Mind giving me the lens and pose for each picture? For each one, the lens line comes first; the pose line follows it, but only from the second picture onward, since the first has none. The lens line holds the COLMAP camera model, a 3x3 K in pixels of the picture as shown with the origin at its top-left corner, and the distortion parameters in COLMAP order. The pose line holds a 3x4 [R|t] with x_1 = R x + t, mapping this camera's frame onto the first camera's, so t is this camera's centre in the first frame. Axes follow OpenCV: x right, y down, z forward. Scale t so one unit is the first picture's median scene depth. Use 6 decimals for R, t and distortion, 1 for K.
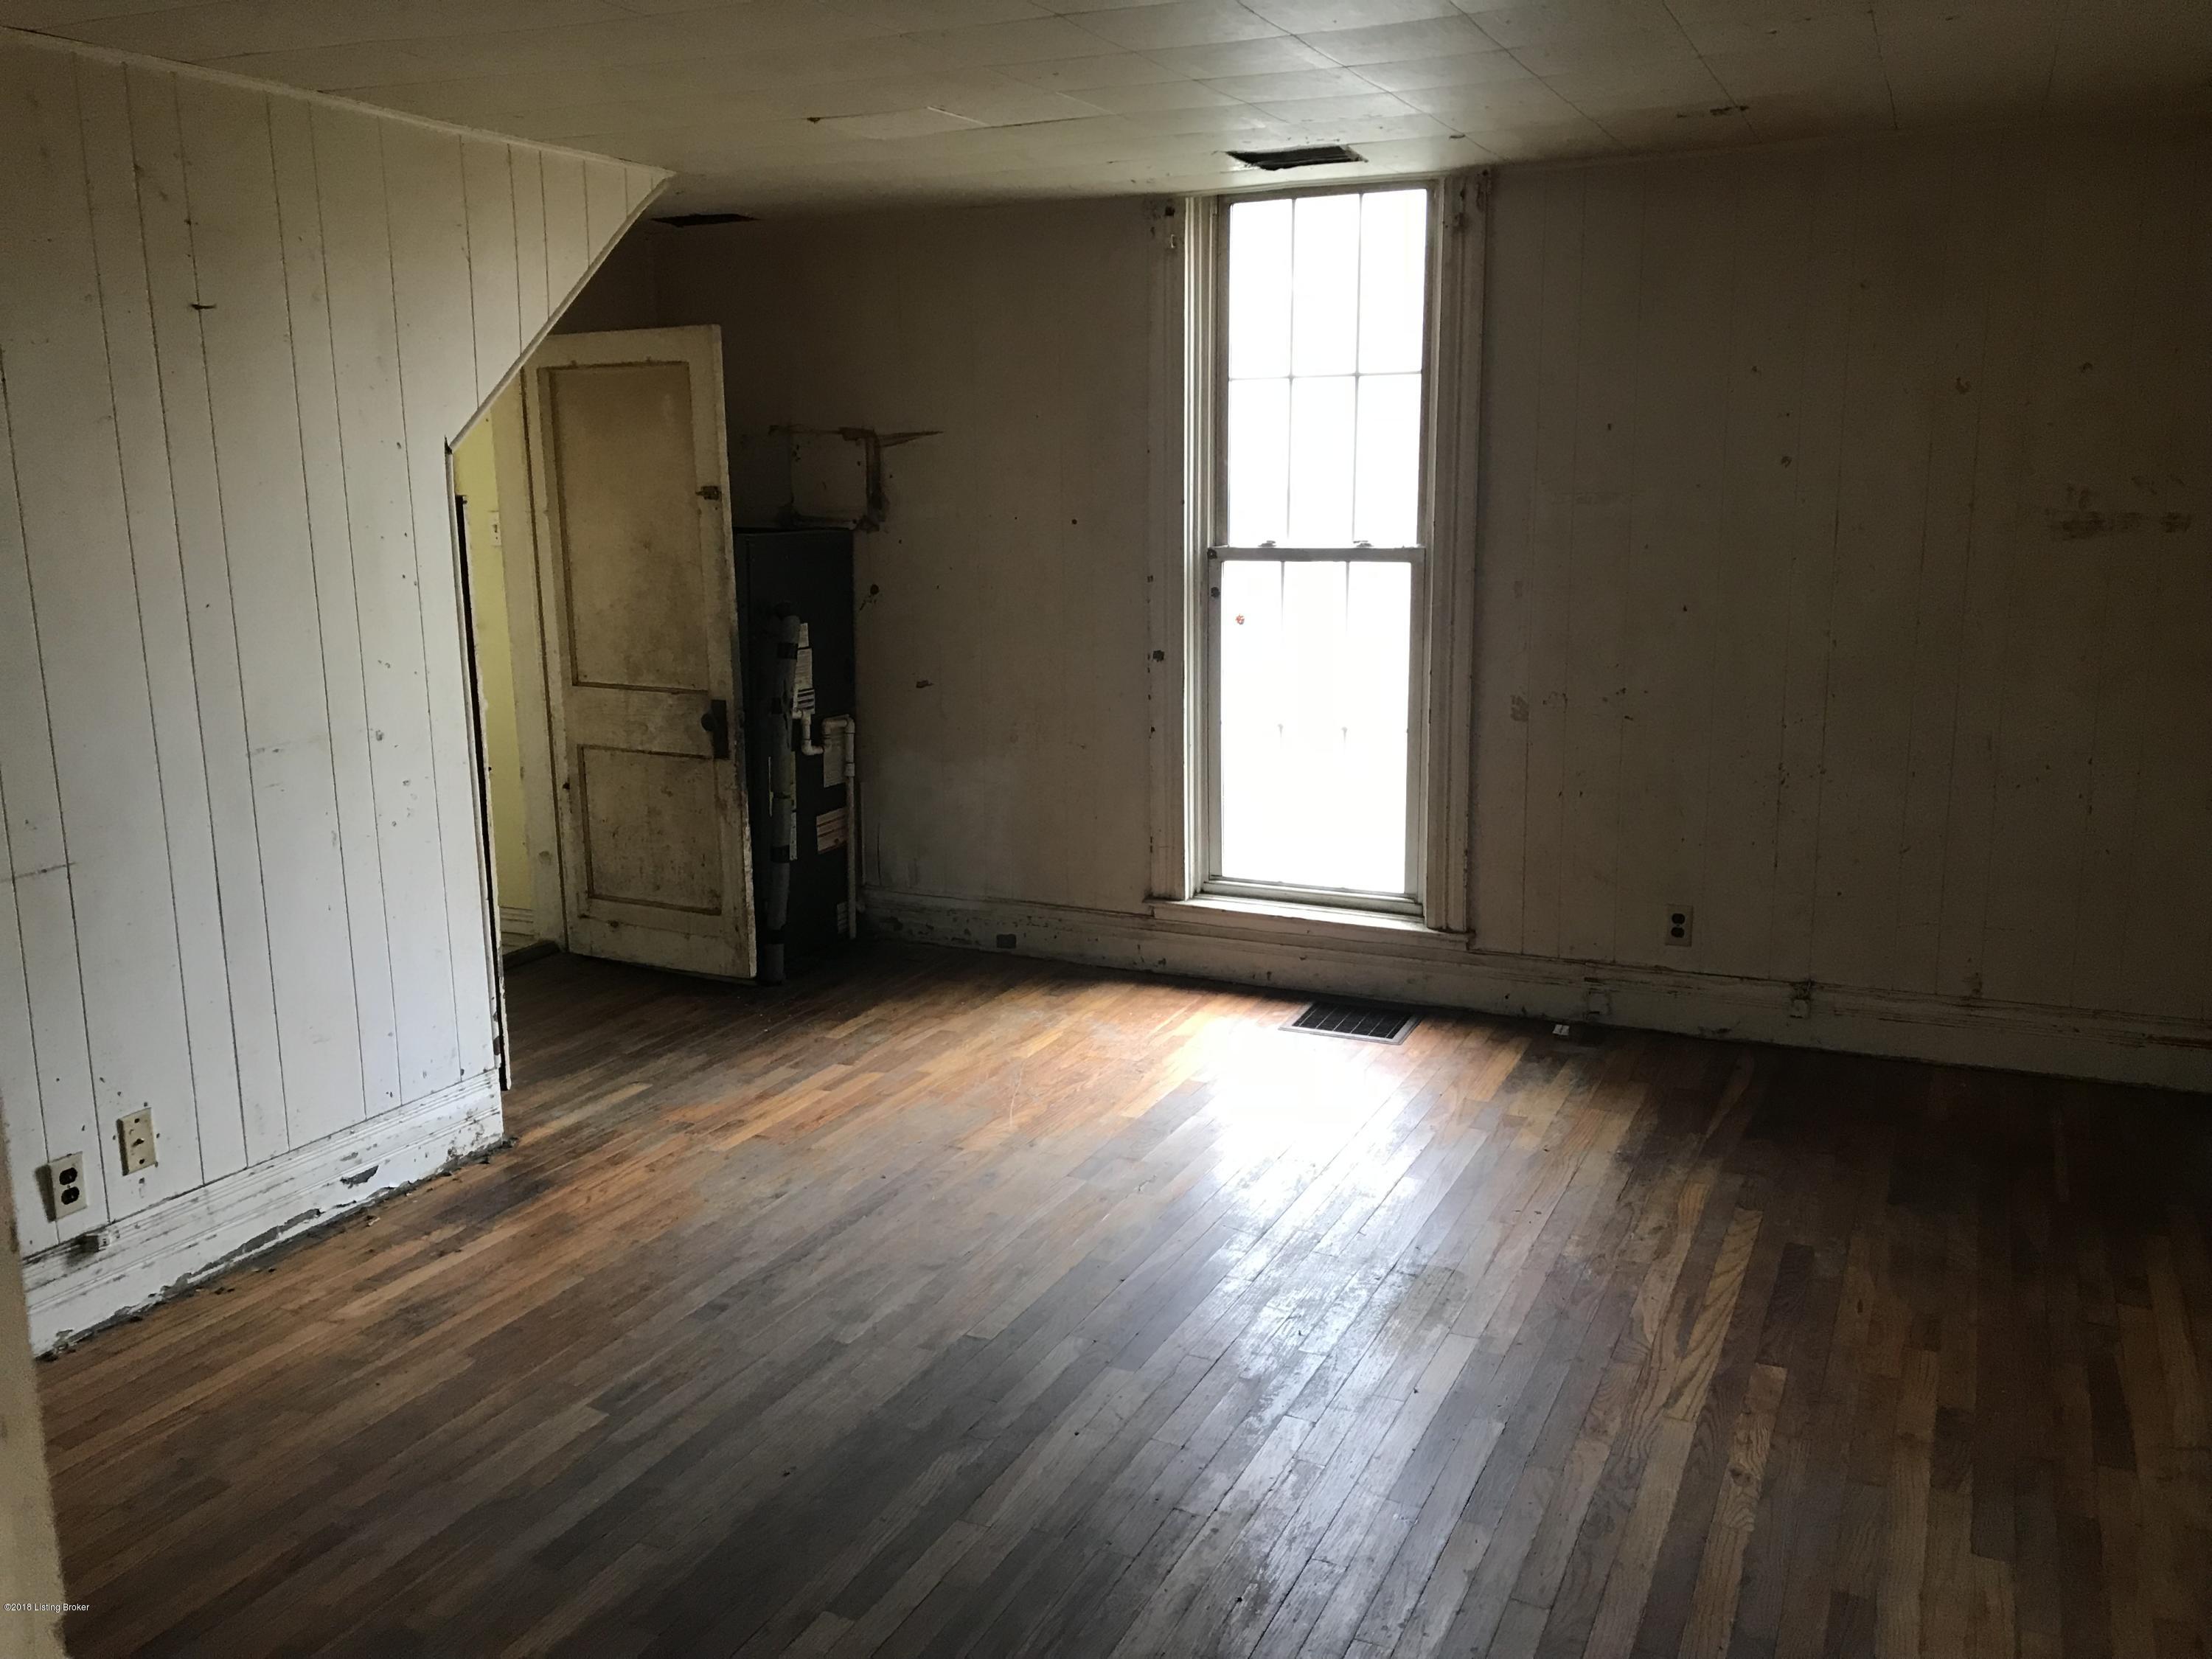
lens RADIAL K [[1805.9, 0, 1106.0], [0, 1805.9, 829.5], [0, 0, 1]] dist [0.040283, -0.000976]
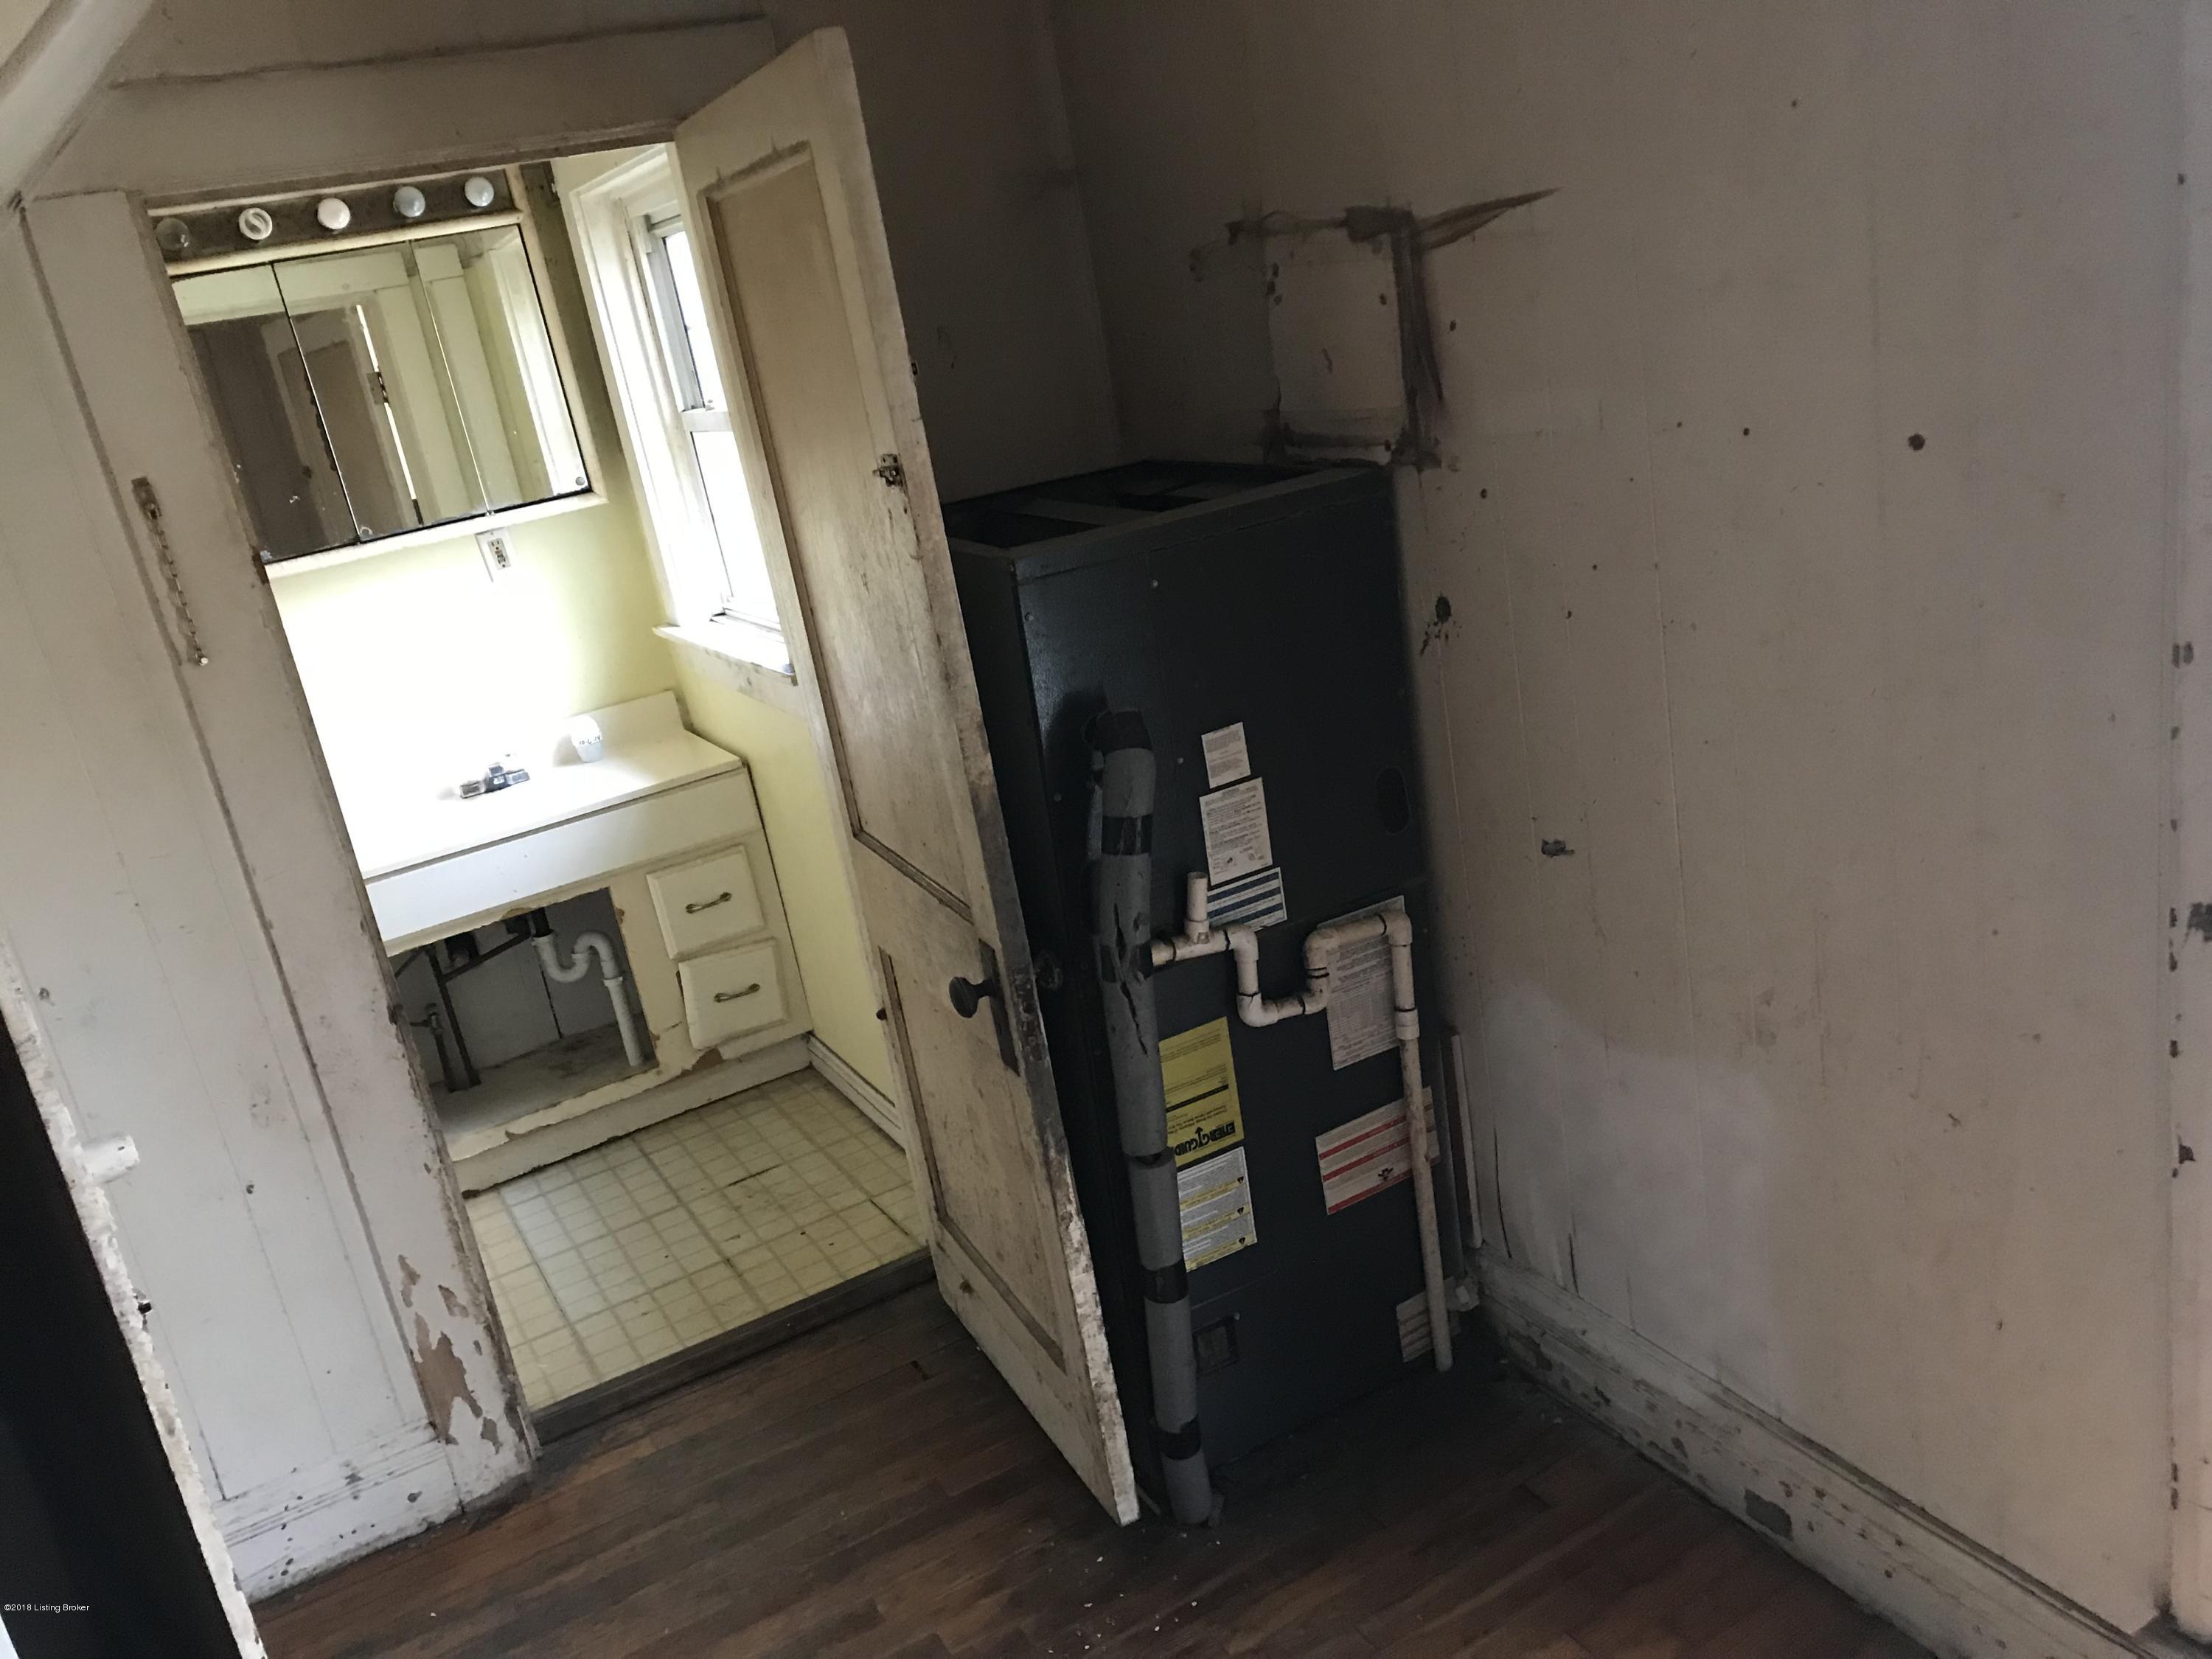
lens RADIAL K [[1805.9, 0, 1106.0], [0, 1805.9, 829.5], [0, 0, 1]] dist [0.040283, -0.000976]
pose [[0.804872, 0.055956, -0.590804, 0.053946], [0.038554, 0.988511, 0.146146, -0.146875], [0.592194, -0.140407, 0.793468, 0.630048]]
